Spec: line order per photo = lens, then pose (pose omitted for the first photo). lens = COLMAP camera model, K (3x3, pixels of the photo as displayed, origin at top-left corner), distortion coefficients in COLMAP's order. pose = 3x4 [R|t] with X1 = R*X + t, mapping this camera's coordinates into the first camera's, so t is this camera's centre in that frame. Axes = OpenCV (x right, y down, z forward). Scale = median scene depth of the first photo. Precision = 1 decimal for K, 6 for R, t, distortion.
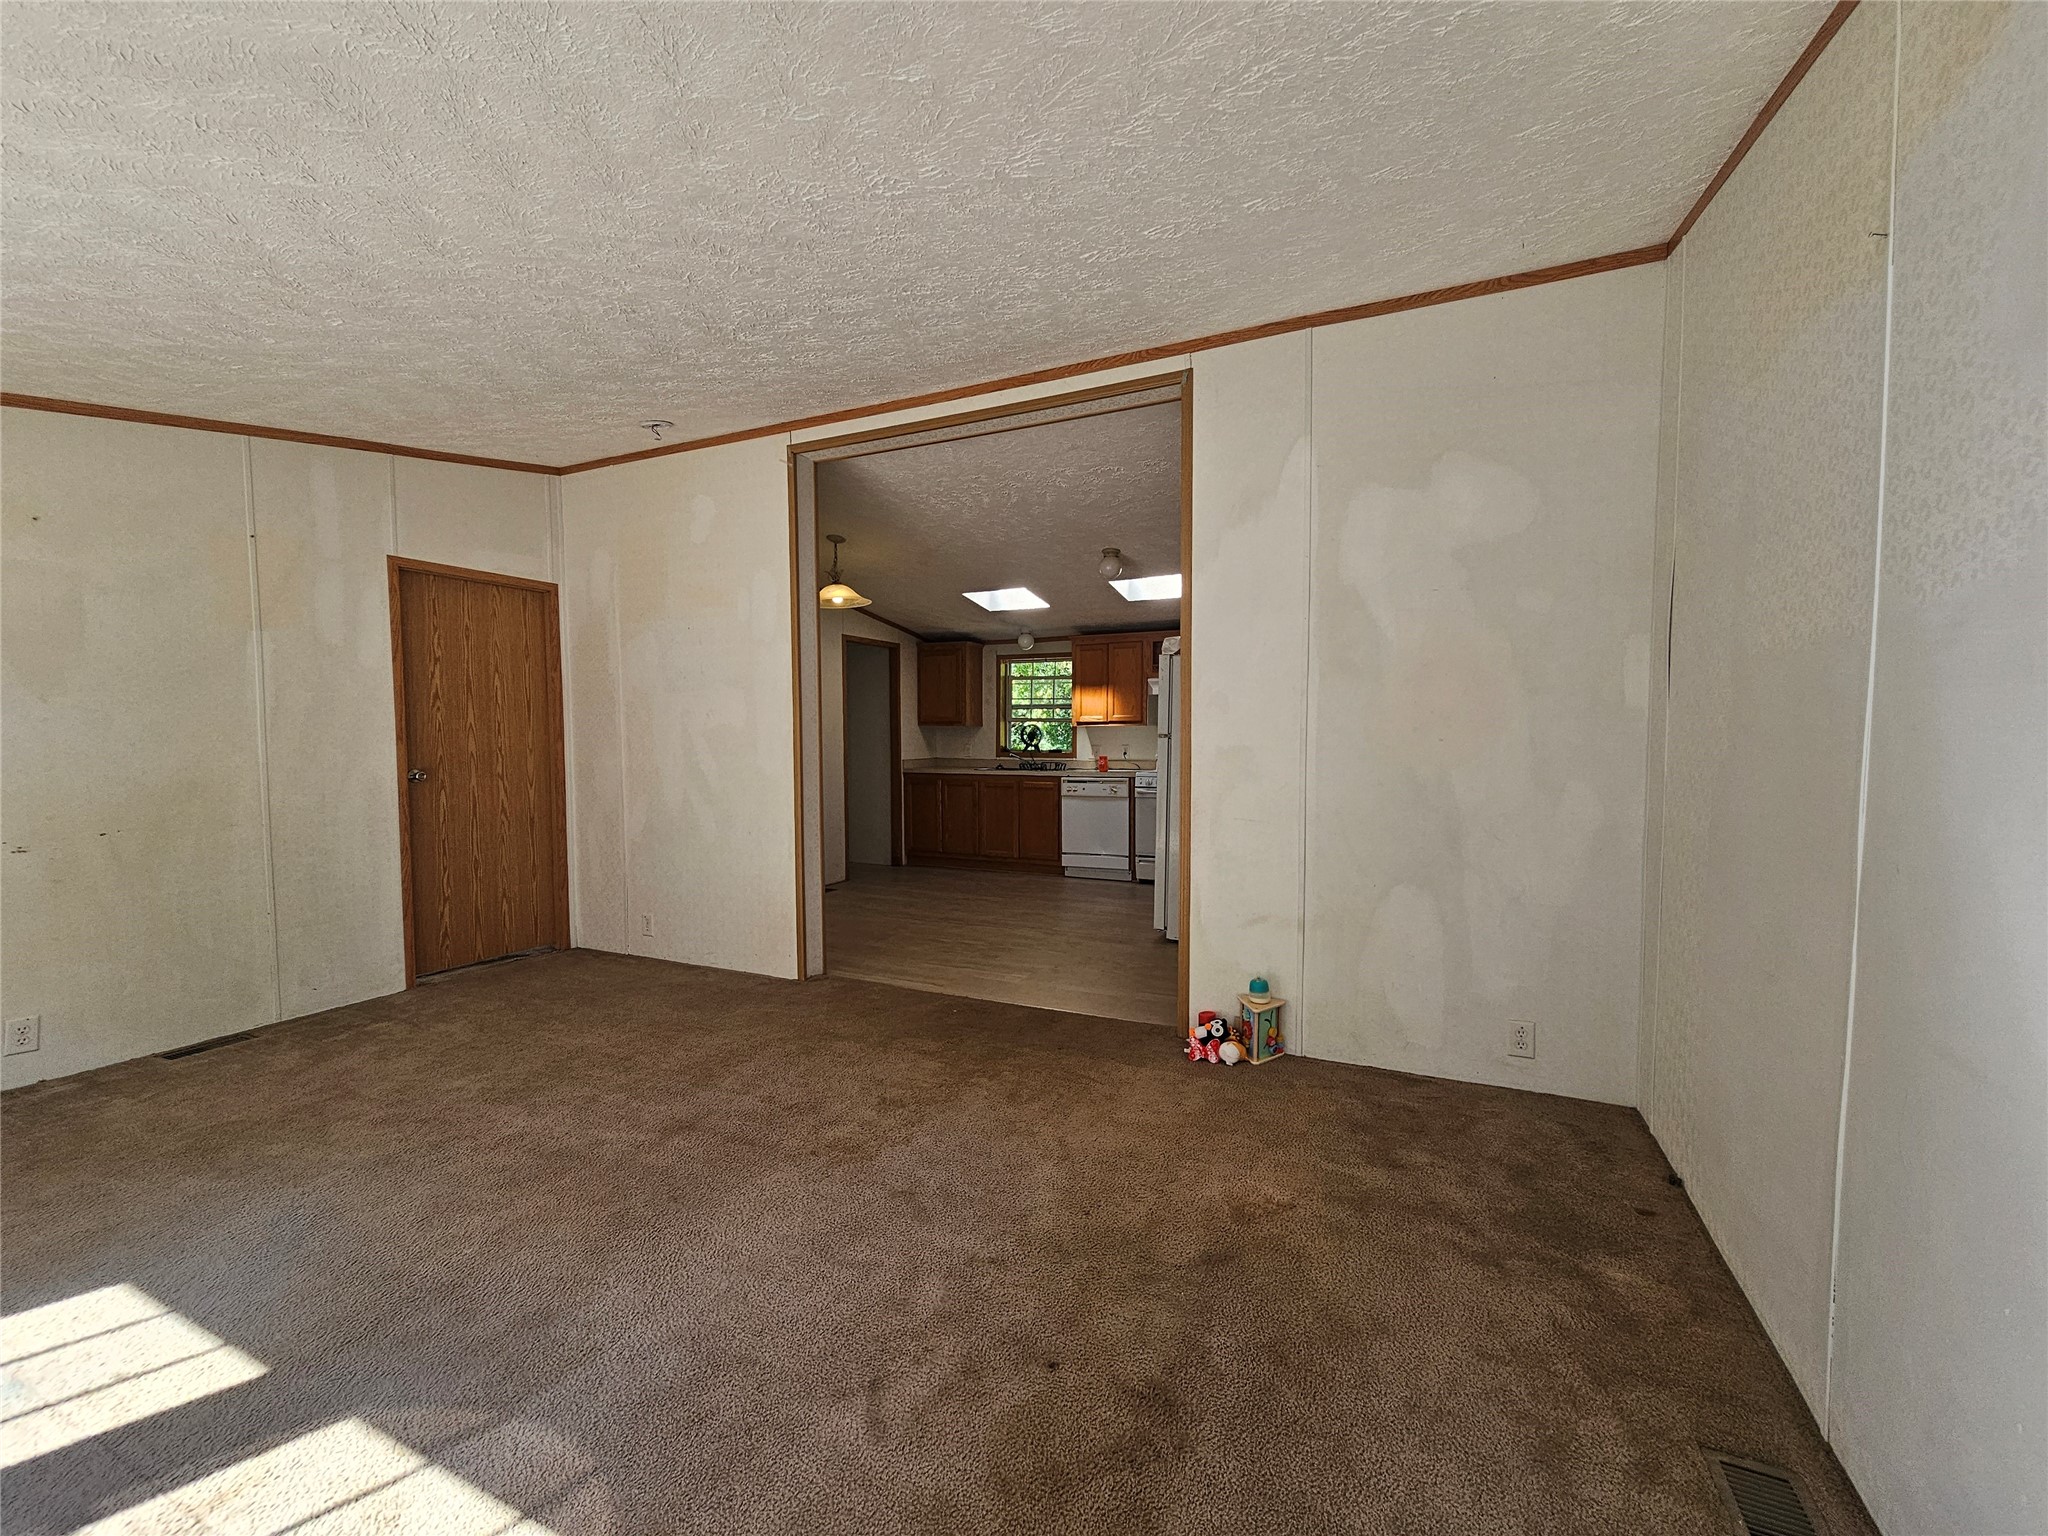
lens RADIAL K [[845.2, 0, 1030.4], [0, 845.2, 779.7], [0, 0, 1]] dist [0.003713, 0.000535]
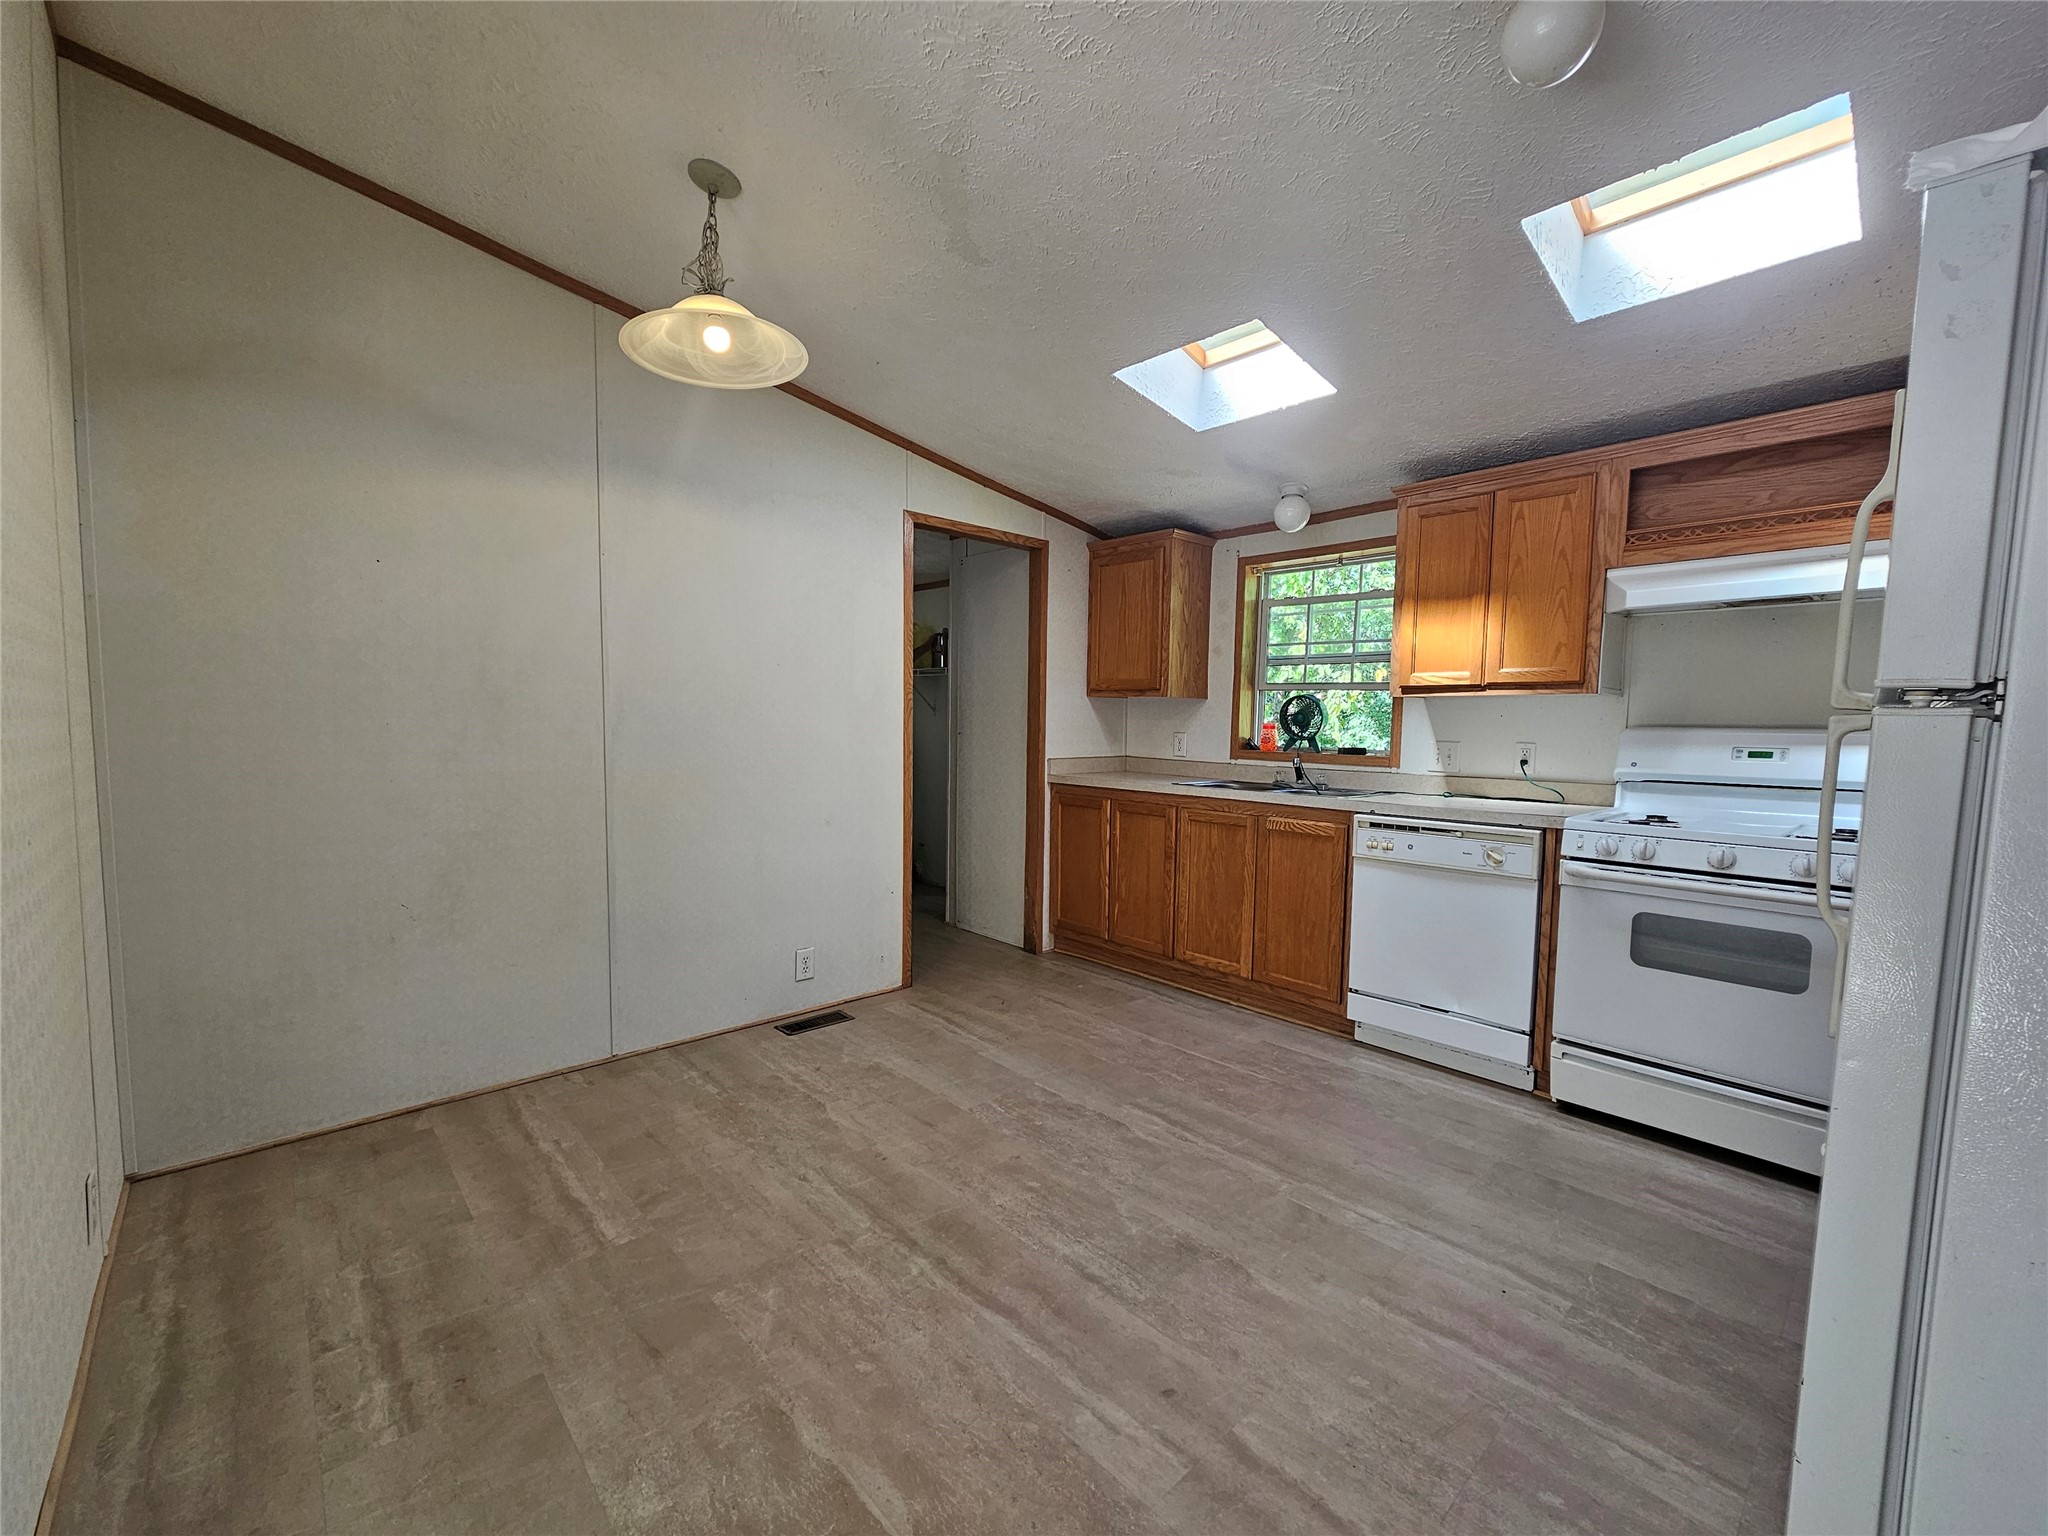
lens RADIAL K [[845.2, 0, 1030.4], [0, 845.2, 779.7], [0, 0, 1]] dist [0.003713, 0.000535]
pose [[0.928182, 0.041655, -0.369788, 0.038547], [-0.036654, 0.999117, 0.020542, -0.021136], [0.370317, -0.005513, 0.928889, 0.498603]]
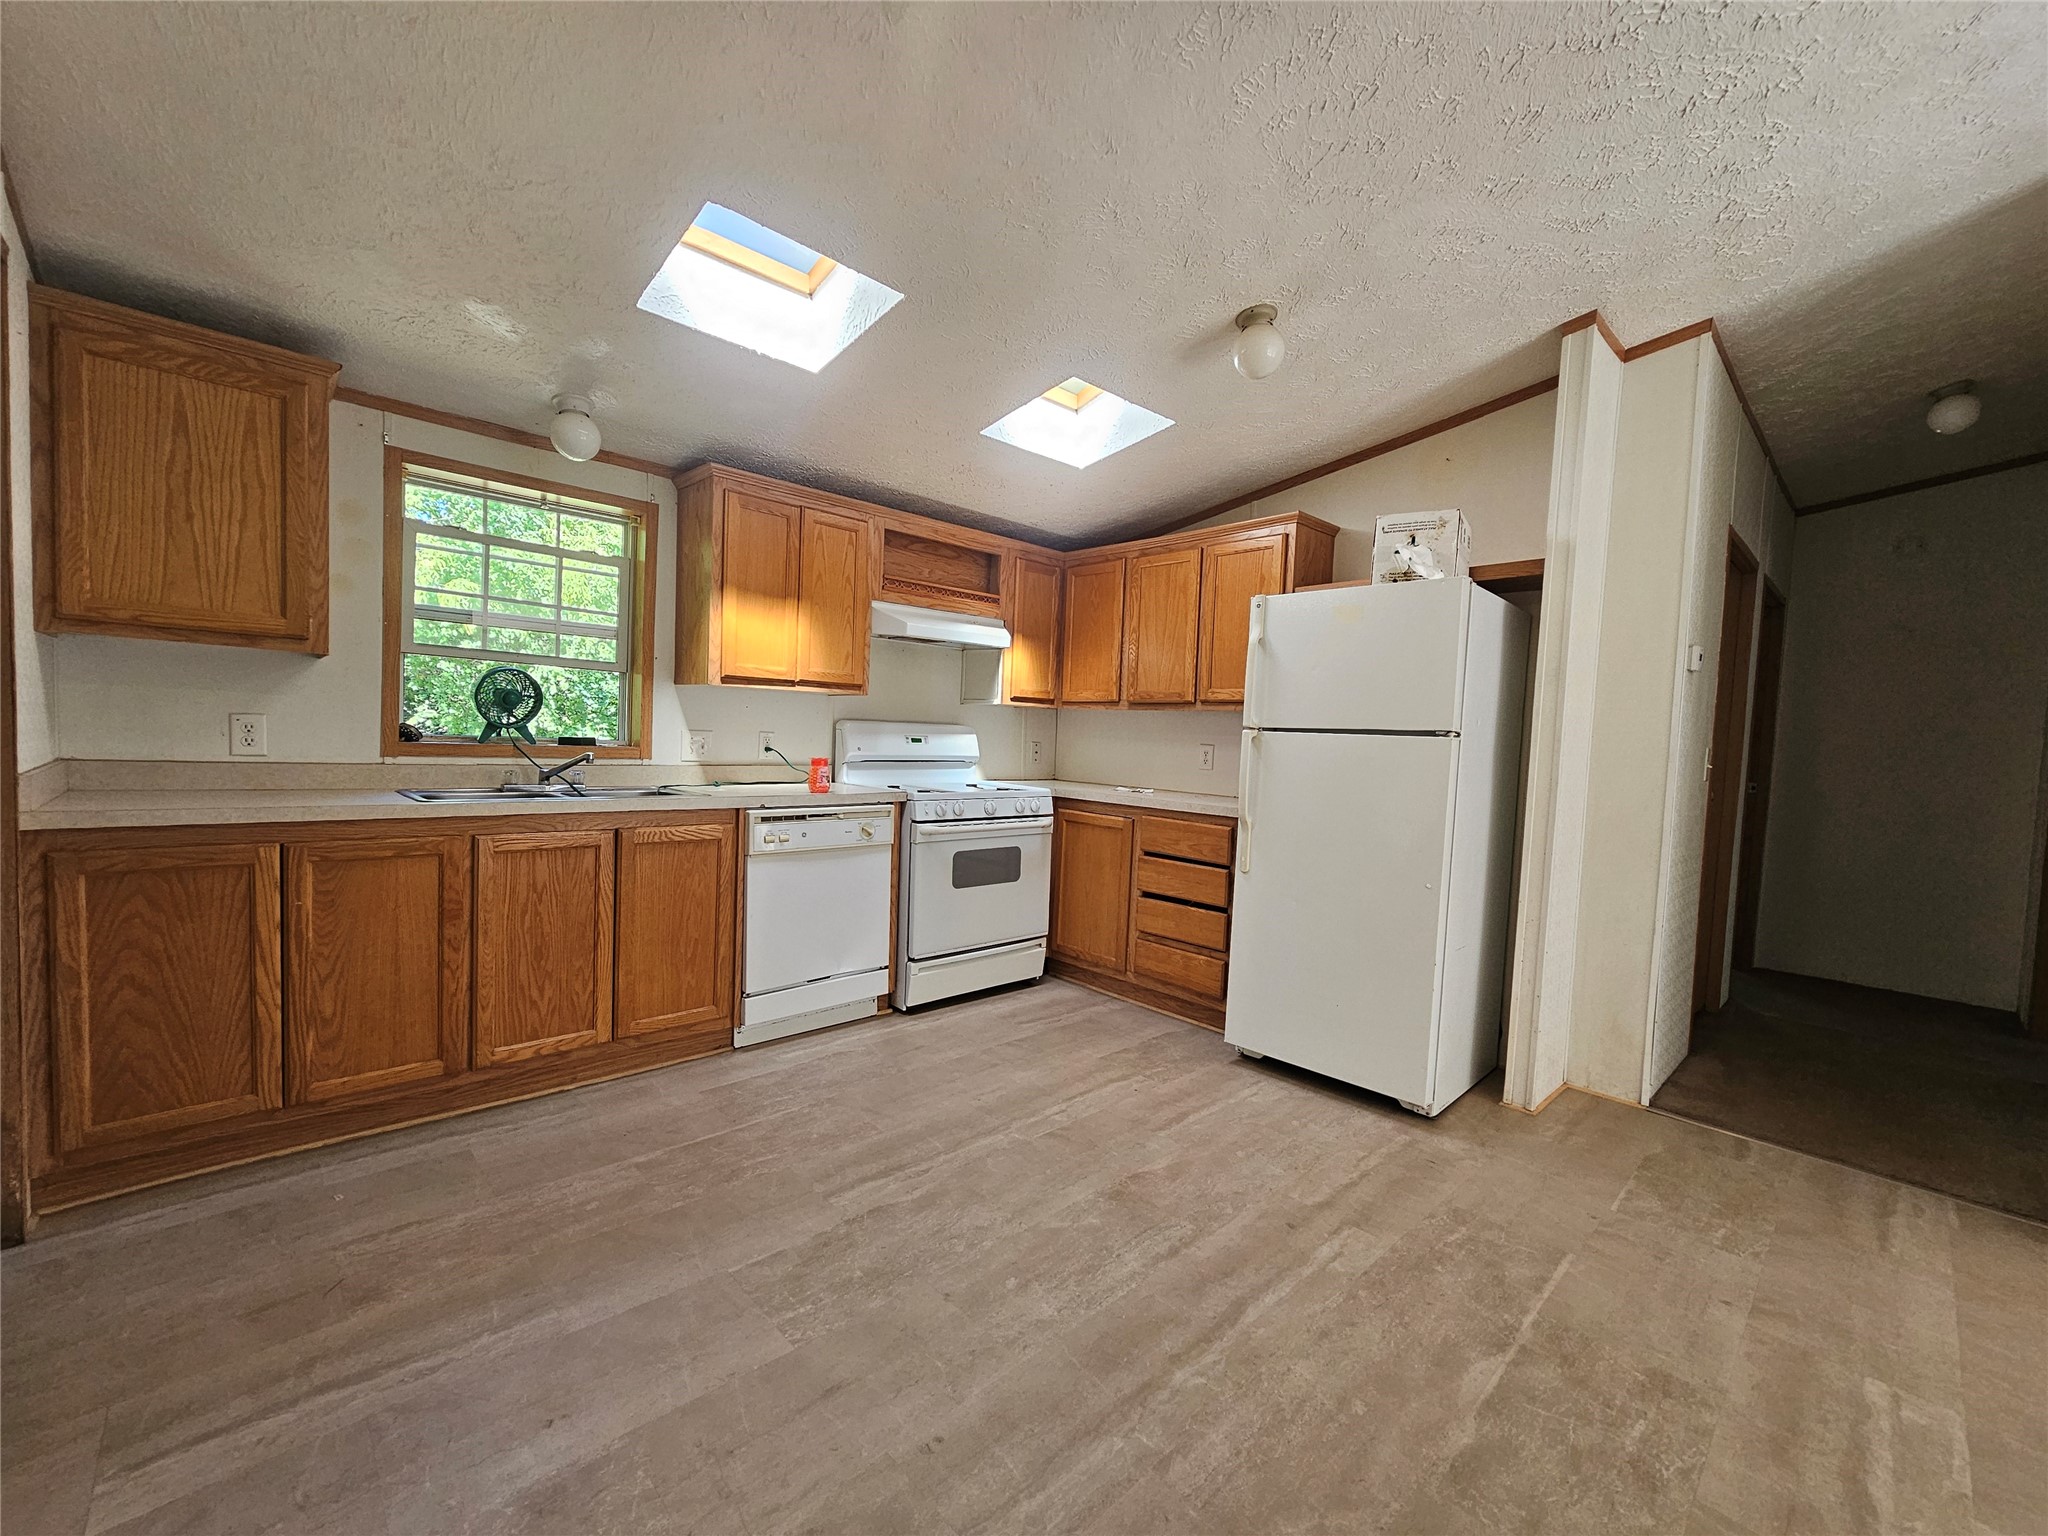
lens RADIAL K [[845.2, 0, 1030.4], [0, 845.2, 779.7], [0, 0, 1]] dist [0.003713, 0.000535]
pose [[0.359529, -0.035953, 0.932441, -0.267594], [0.008165, 0.999340, 0.035385, -0.028498], [-0.933098, -0.005109, 0.359585, 0.669368]]
